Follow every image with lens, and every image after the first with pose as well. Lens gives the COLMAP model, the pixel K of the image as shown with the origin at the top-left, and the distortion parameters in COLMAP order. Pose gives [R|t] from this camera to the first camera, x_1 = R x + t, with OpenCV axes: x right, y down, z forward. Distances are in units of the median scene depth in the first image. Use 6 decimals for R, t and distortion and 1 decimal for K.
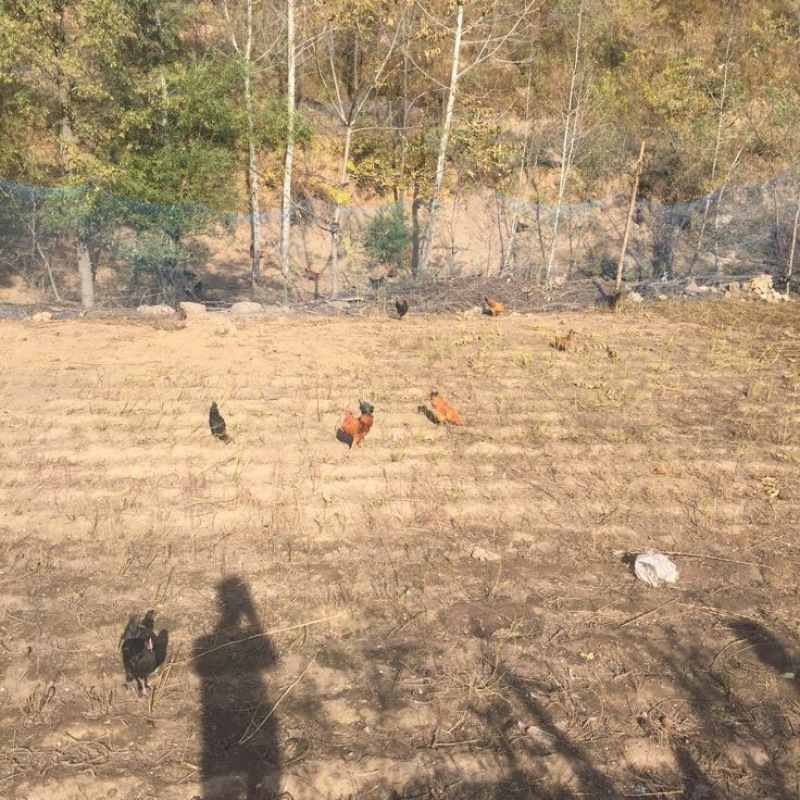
lens RADIAL K [[914.1, 0, 390.0], [0, 914.1, 430.8], [0, 0, 1]] dist [0.065981, -0.076506]
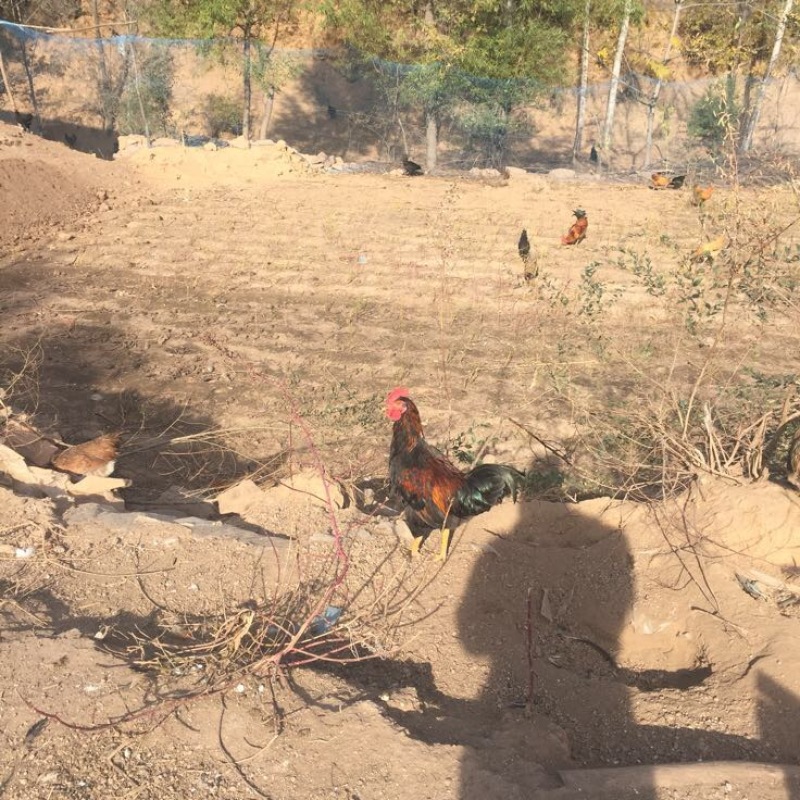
lens RADIAL K [[914.1, 0, 390.0], [0, 914.1, 430.8], [0, 0, 1]] dist [0.065981, -0.076506]
pose [[0.941452, 0.120522, -0.314871, 0.042424], [-0.084708, 0.988522, 0.125098, 0.058539], [0.326334, -0.091102, 0.940854, -0.180328]]
